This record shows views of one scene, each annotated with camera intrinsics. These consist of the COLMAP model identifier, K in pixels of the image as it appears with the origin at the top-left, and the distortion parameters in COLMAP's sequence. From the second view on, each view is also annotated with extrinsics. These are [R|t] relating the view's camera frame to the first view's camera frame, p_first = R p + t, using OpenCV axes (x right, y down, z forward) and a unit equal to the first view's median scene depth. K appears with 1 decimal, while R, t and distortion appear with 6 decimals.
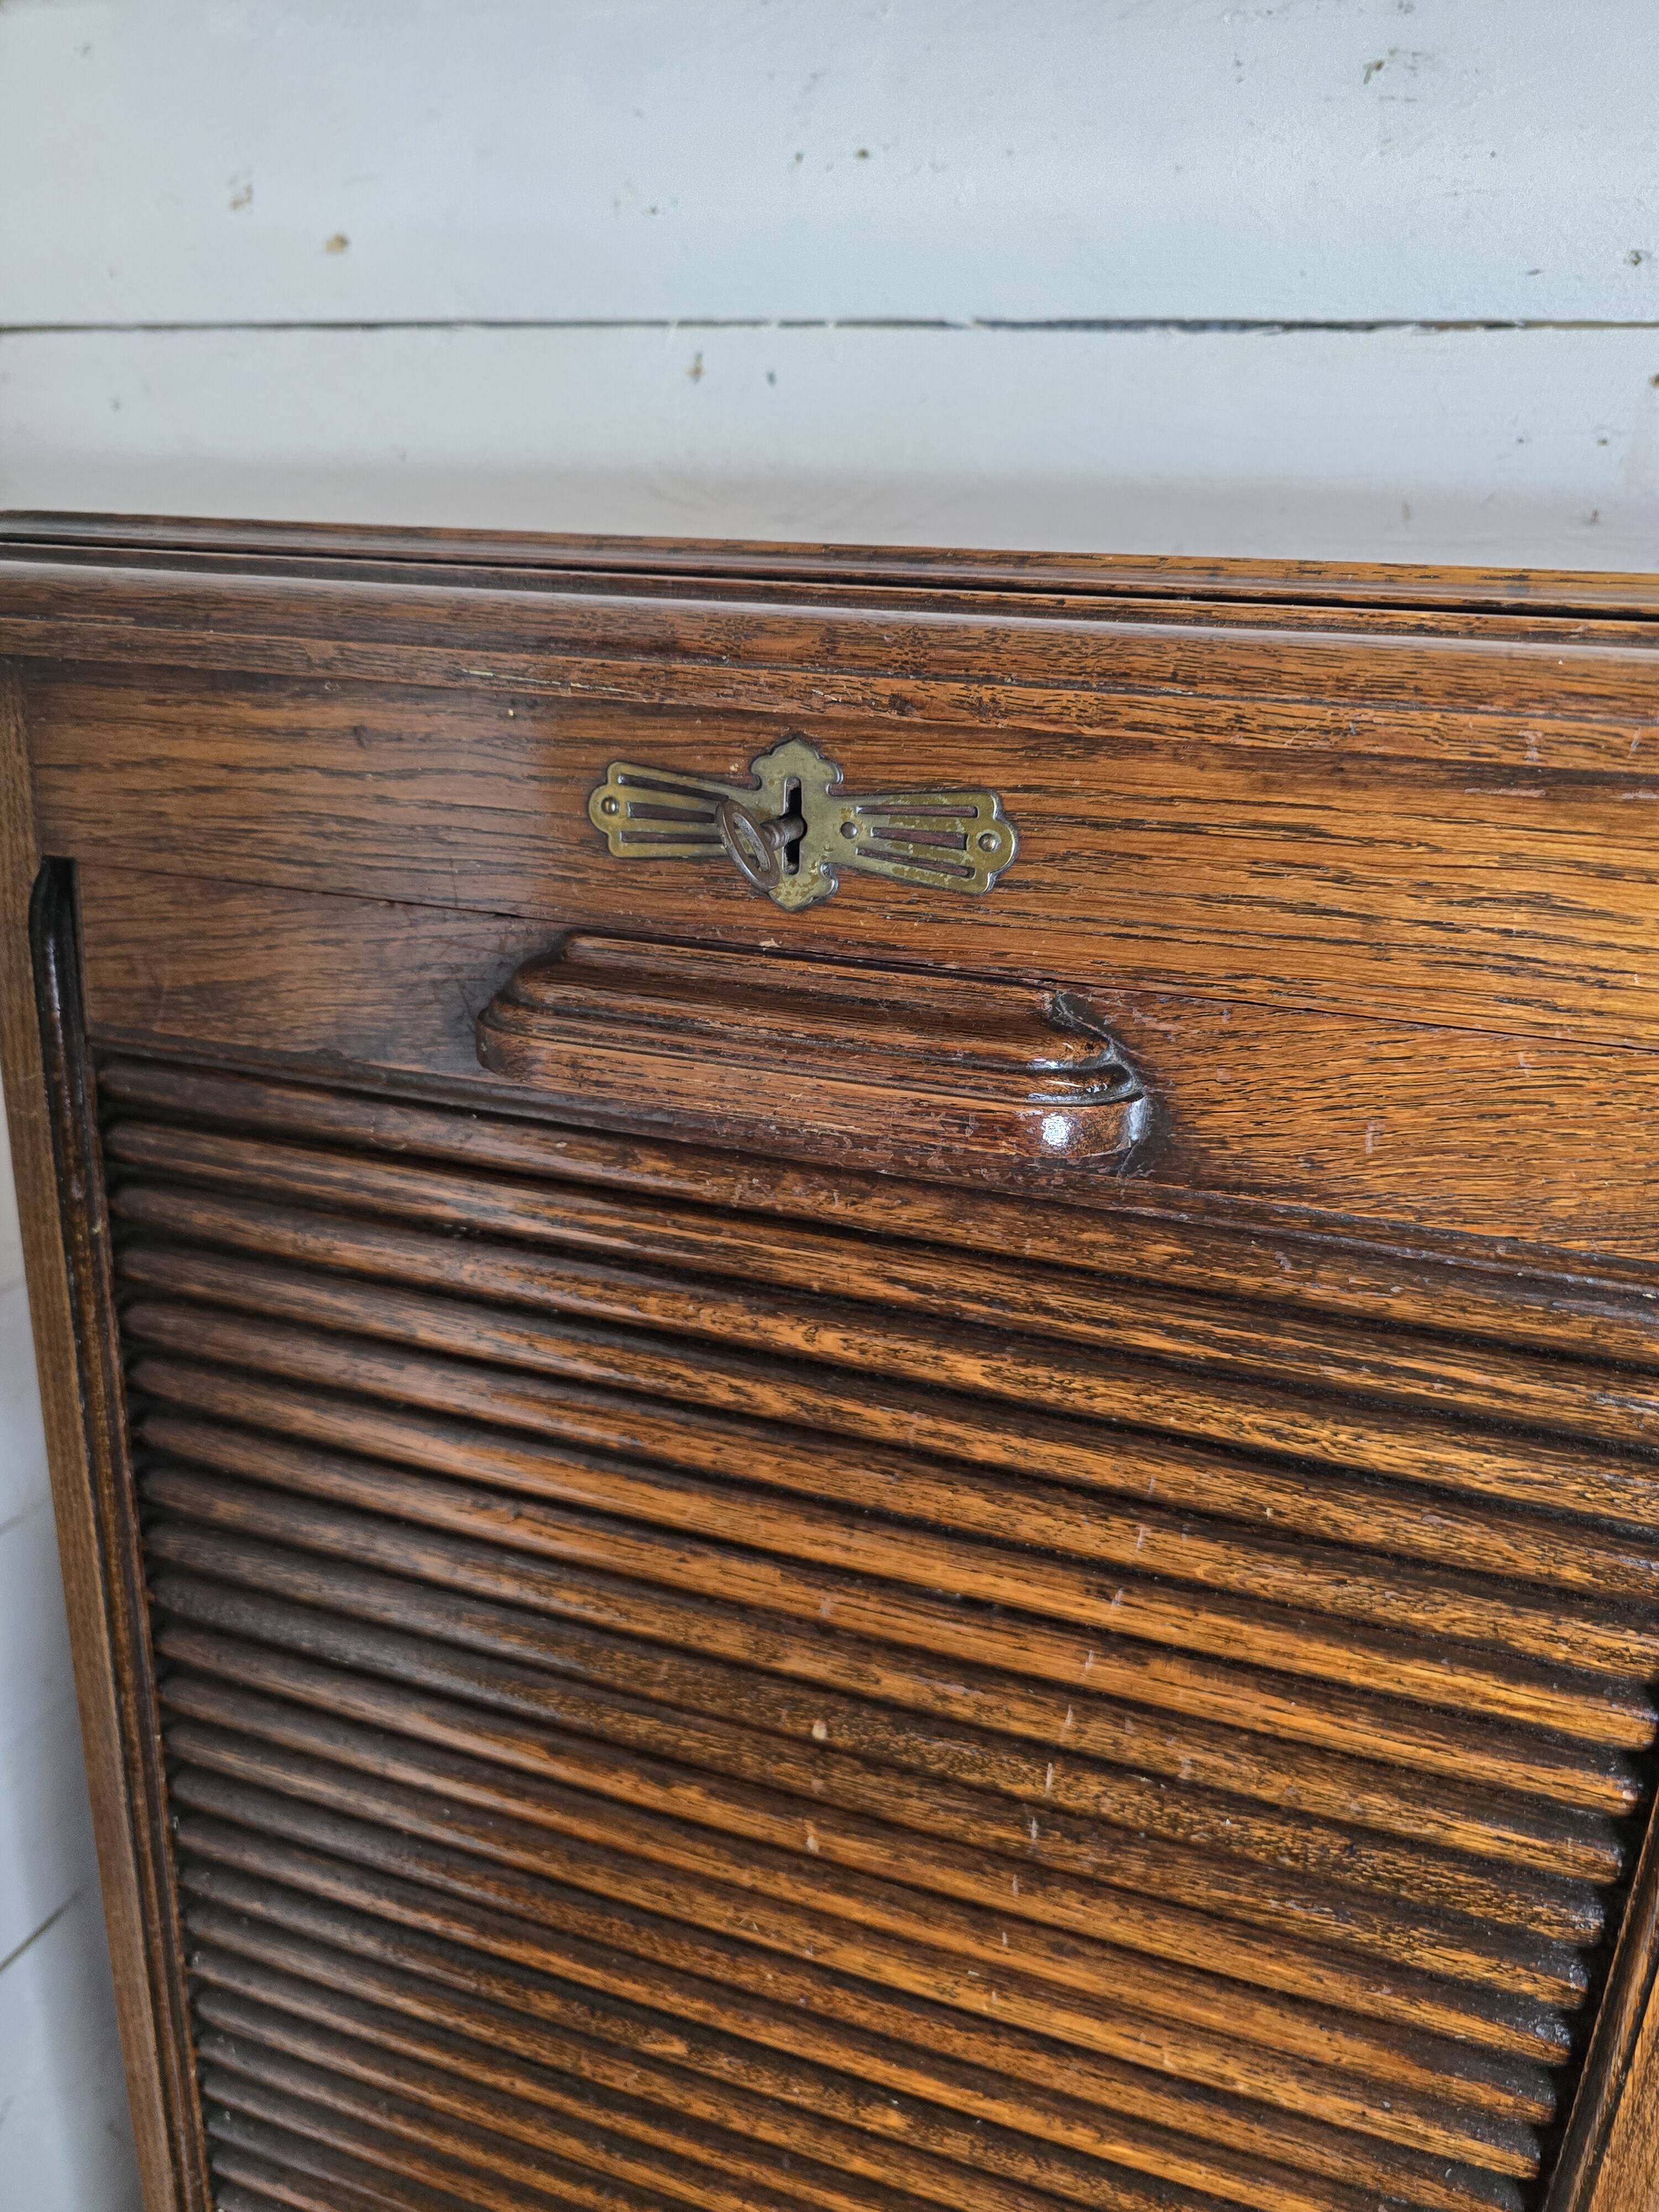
lens RADIAL K [[1539.8, 0, 841.6], [0, 1539.8, 1095.7], [0, 0, 1]] dist [0.039839, -0.059939]
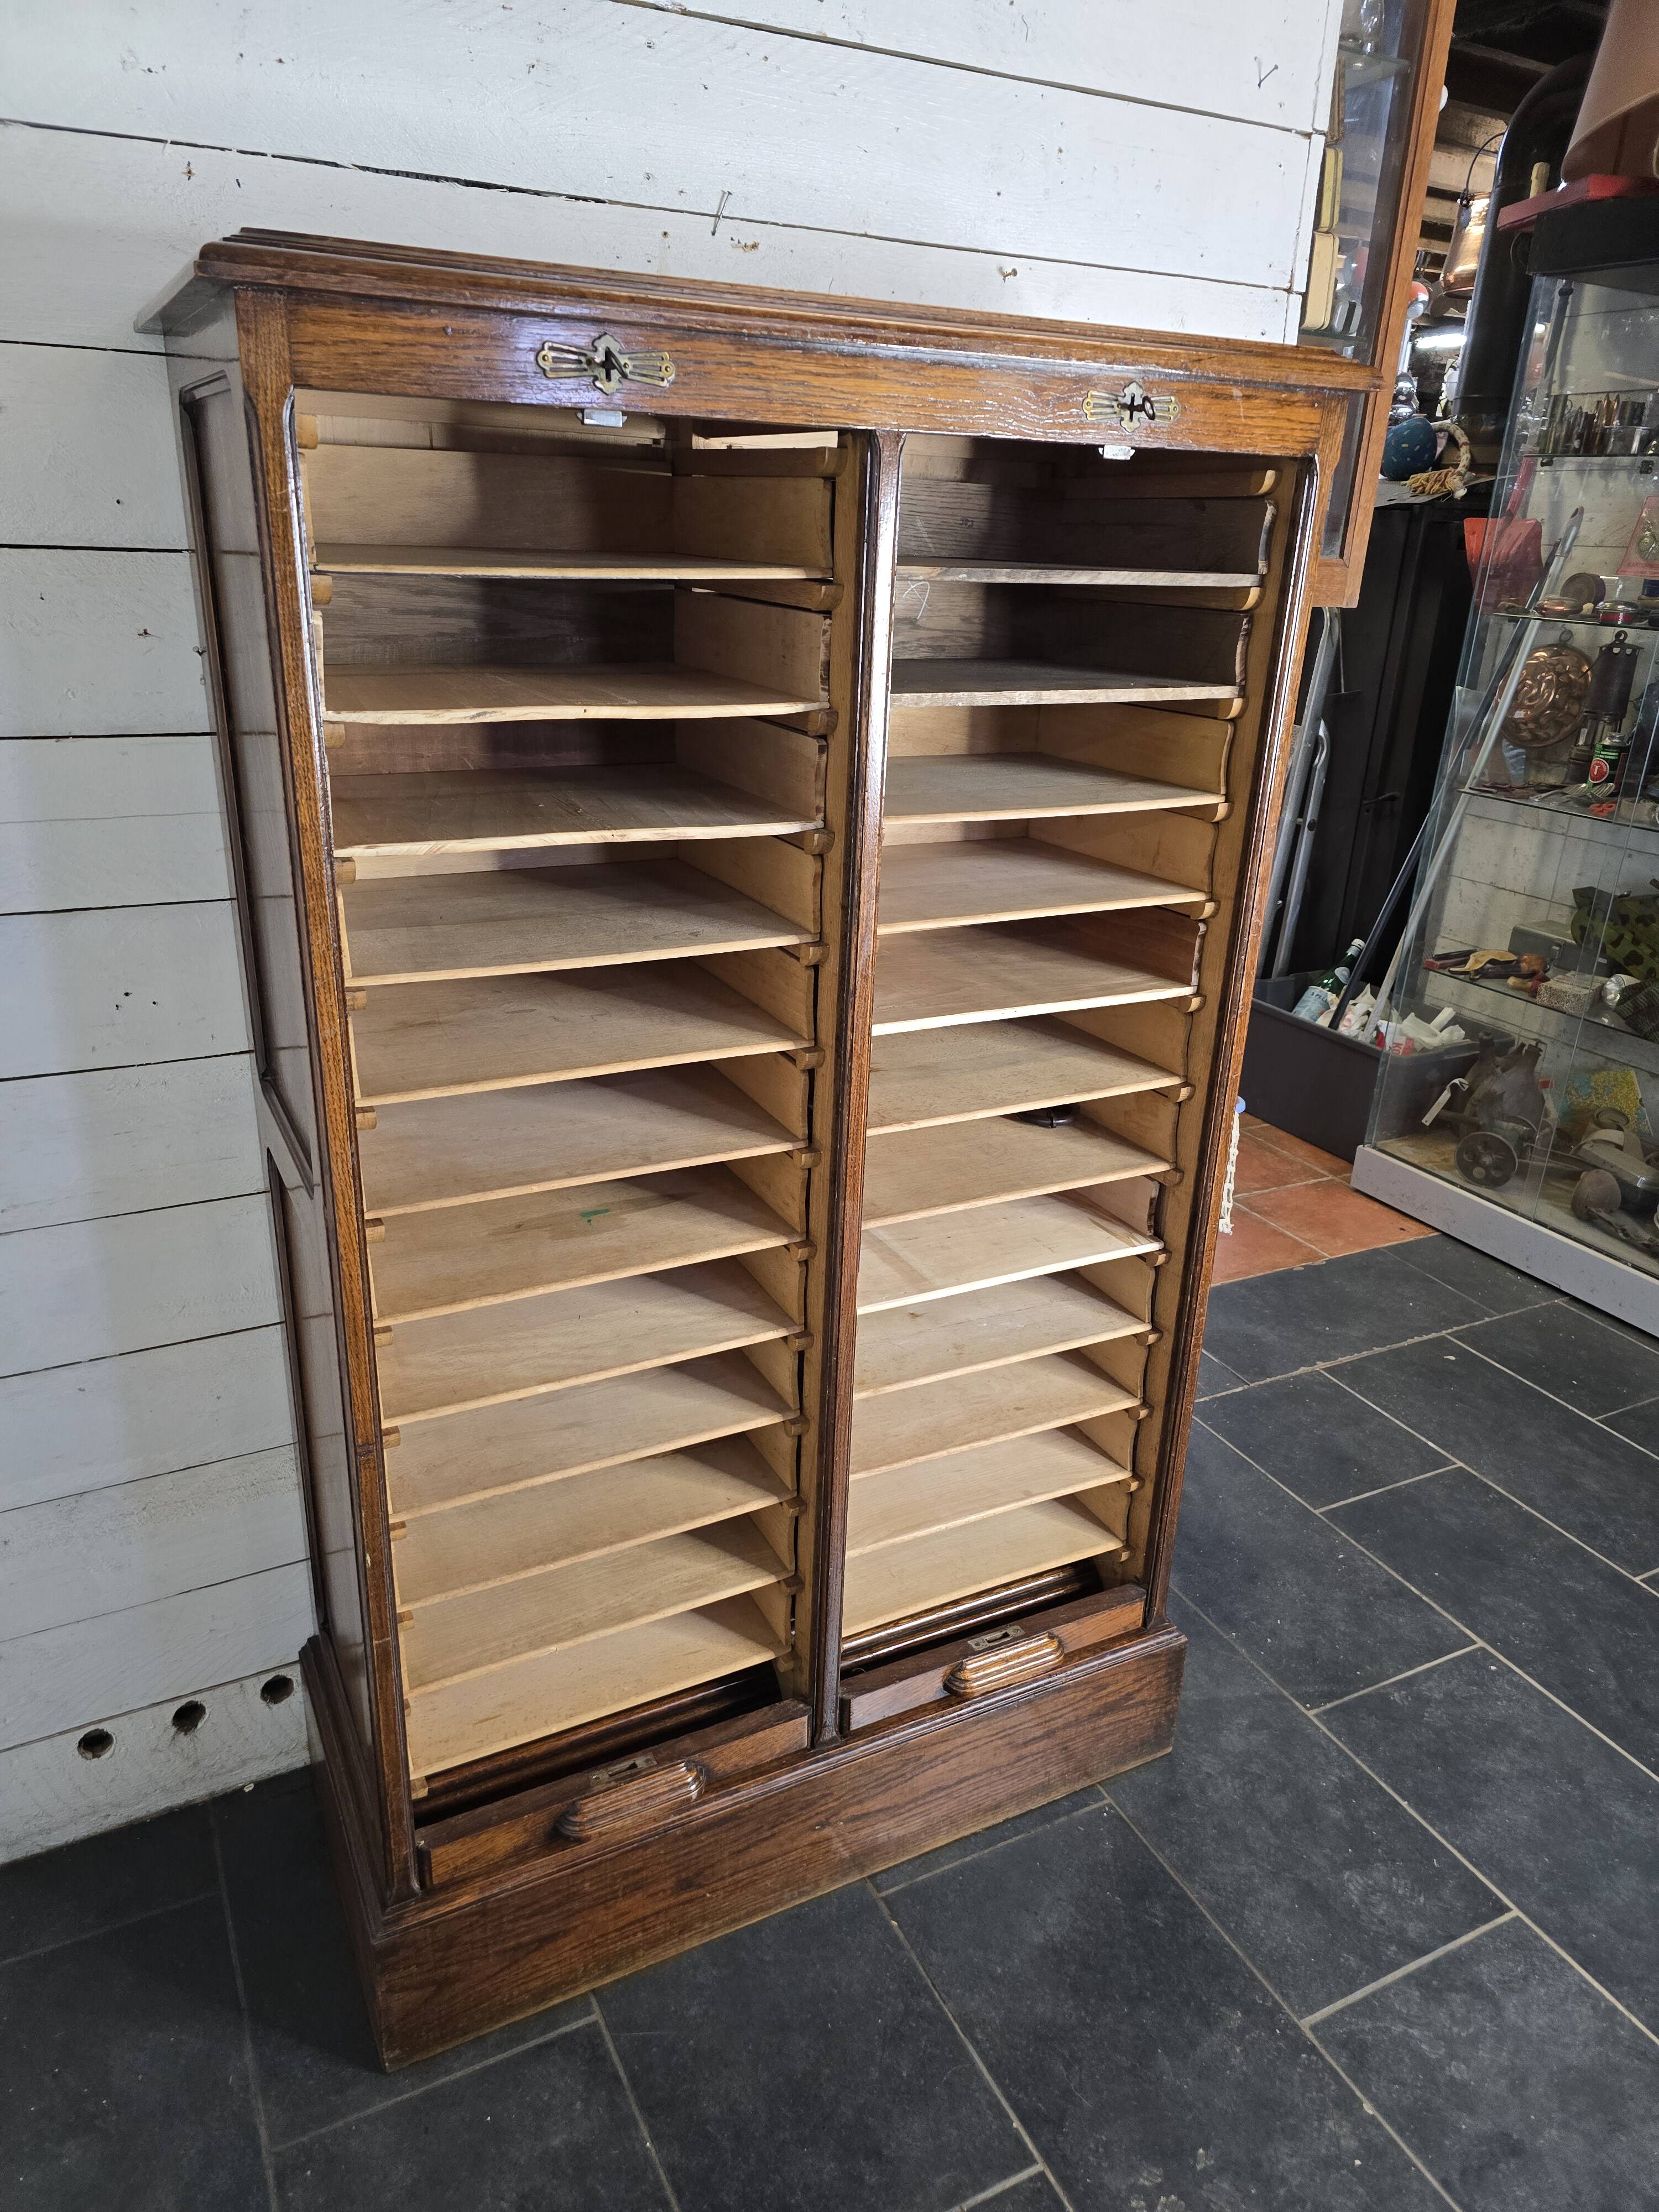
lens RADIAL K [[1488.1, 0, 825.6], [0, 1488.1, 1124.8], [0, 0, 1]] dist [0.065635, -0.062081]
pose [[0.701435, -0.288944, 0.651537, -1.919691], [0.216379, 0.957323, 0.191604, 0.720278], [-0.679094, 0.006581, 0.734021, -1.362344]]
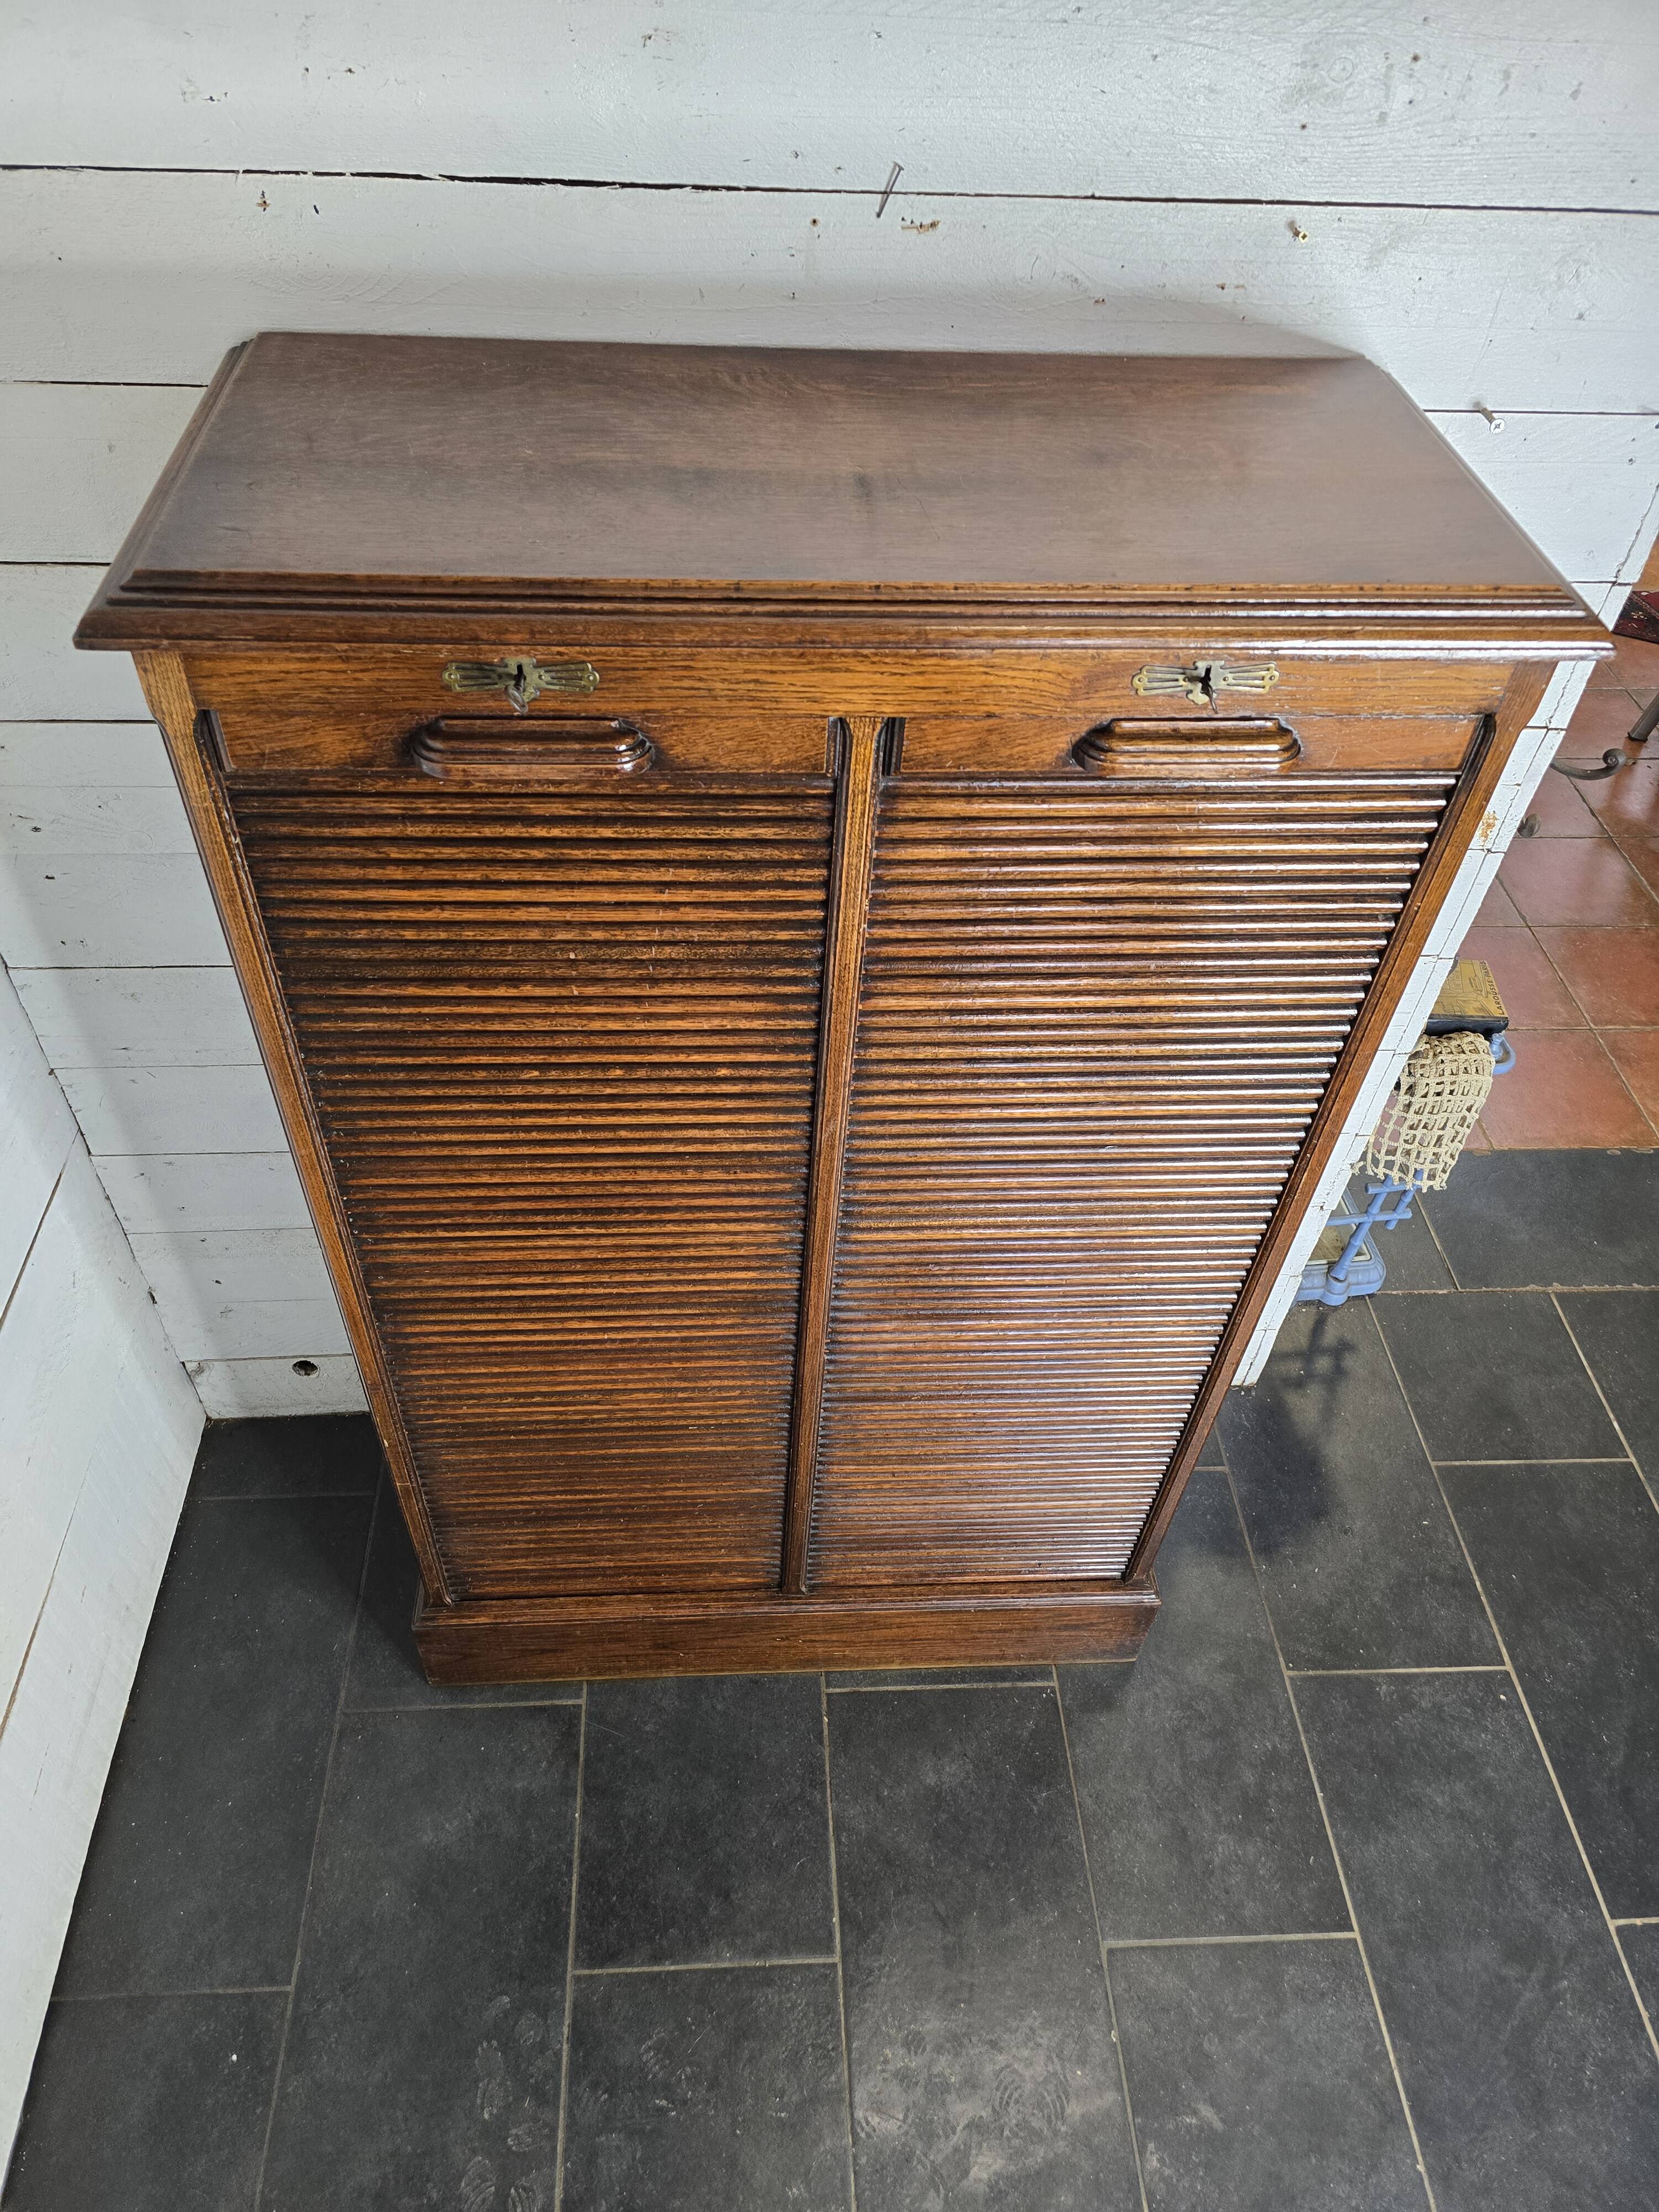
lens RADIAL K [[1481.8, 0, 809.4], [0, 1481.8, 1104.3], [0, 0, 1]] dist [0.079753, -0.081264]
pose [[0.930597, -0.270151, 0.246996, -0.395046], [0.113806, 0.854861, 0.506223, -0.766158], [-0.347904, -0.442980, 0.826276, -1.700076]]
